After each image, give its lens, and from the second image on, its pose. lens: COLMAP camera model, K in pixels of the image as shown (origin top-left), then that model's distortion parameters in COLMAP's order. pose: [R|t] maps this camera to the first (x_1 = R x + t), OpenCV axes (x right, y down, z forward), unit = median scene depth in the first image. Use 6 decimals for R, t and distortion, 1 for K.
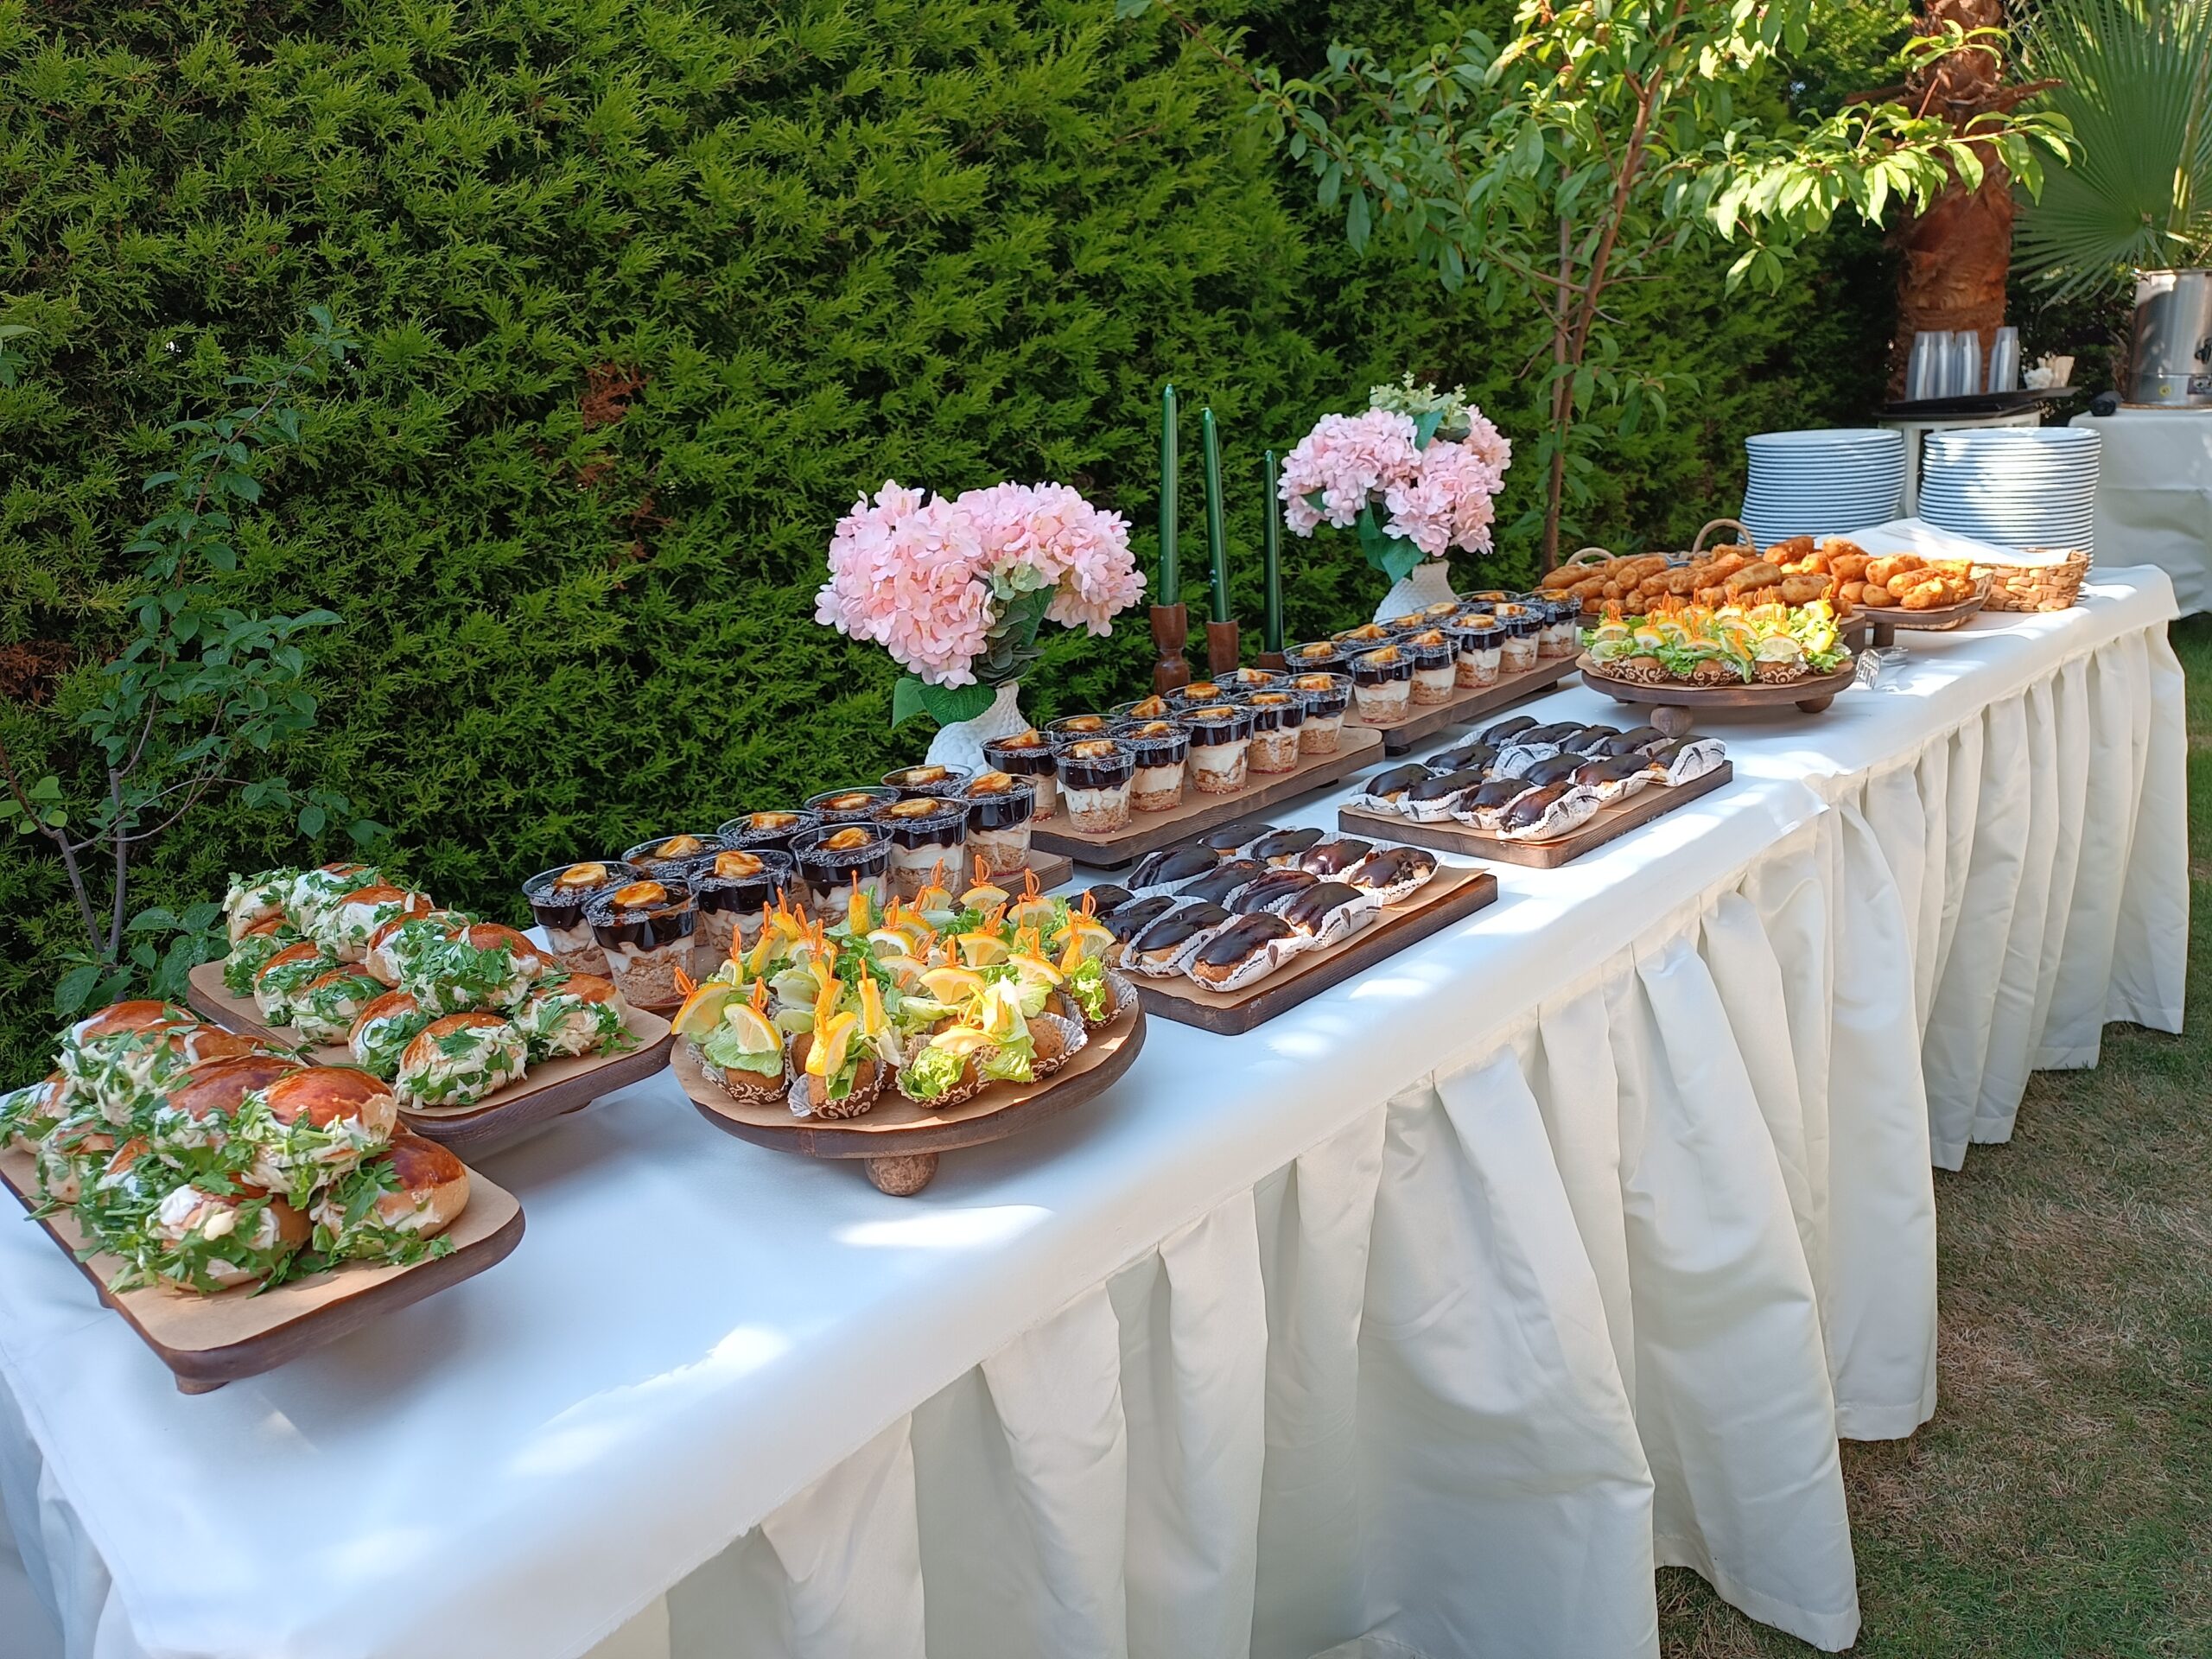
lens RADIAL K [[1703.4, 0, 1106.0], [0, 1703.4, 829.5], [0, 0, 1]] dist [0.023792, -0.000079]
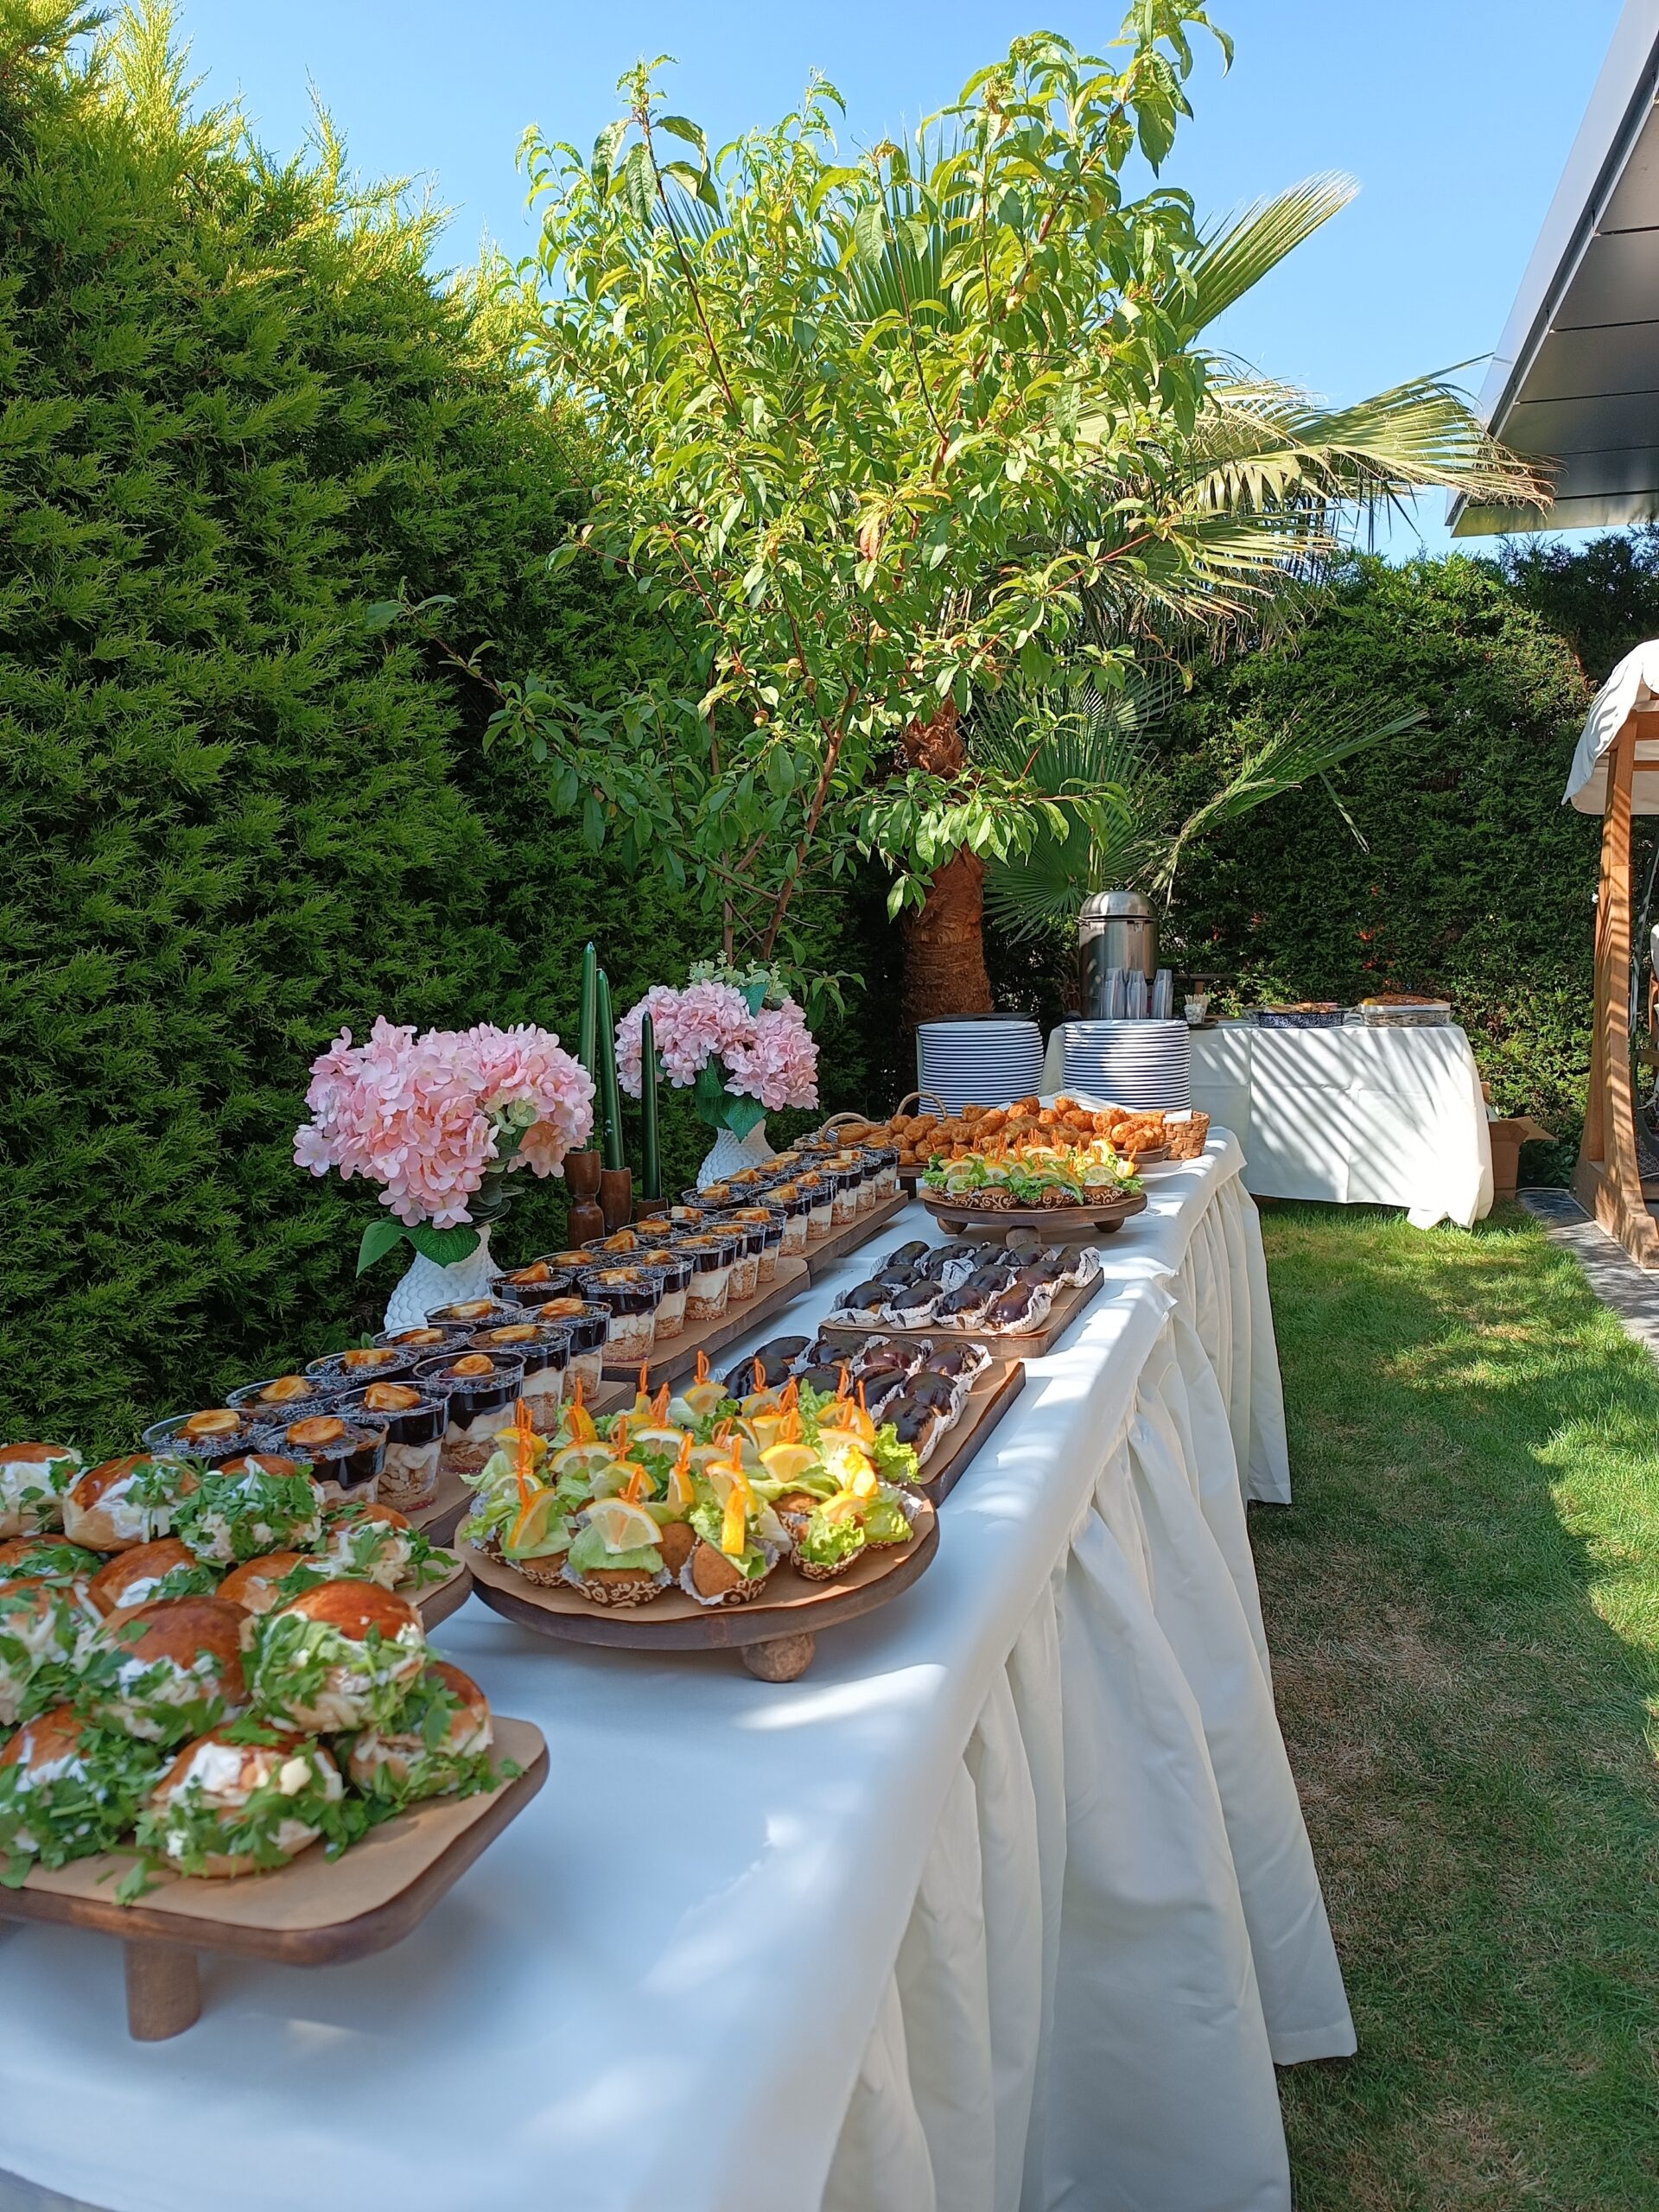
lens RADIAL K [[1691.5, 0, 829.5], [0, 1691.5, 1106.0], [0, 0, 1]] dist [0.047662, -0.007136]
pose [[0.892369, -0.005386, 0.451275, -0.298256], [0.097206, 0.978753, -0.180536, 0.040151], [-0.440714, 0.204971, 0.873932, 0.044422]]
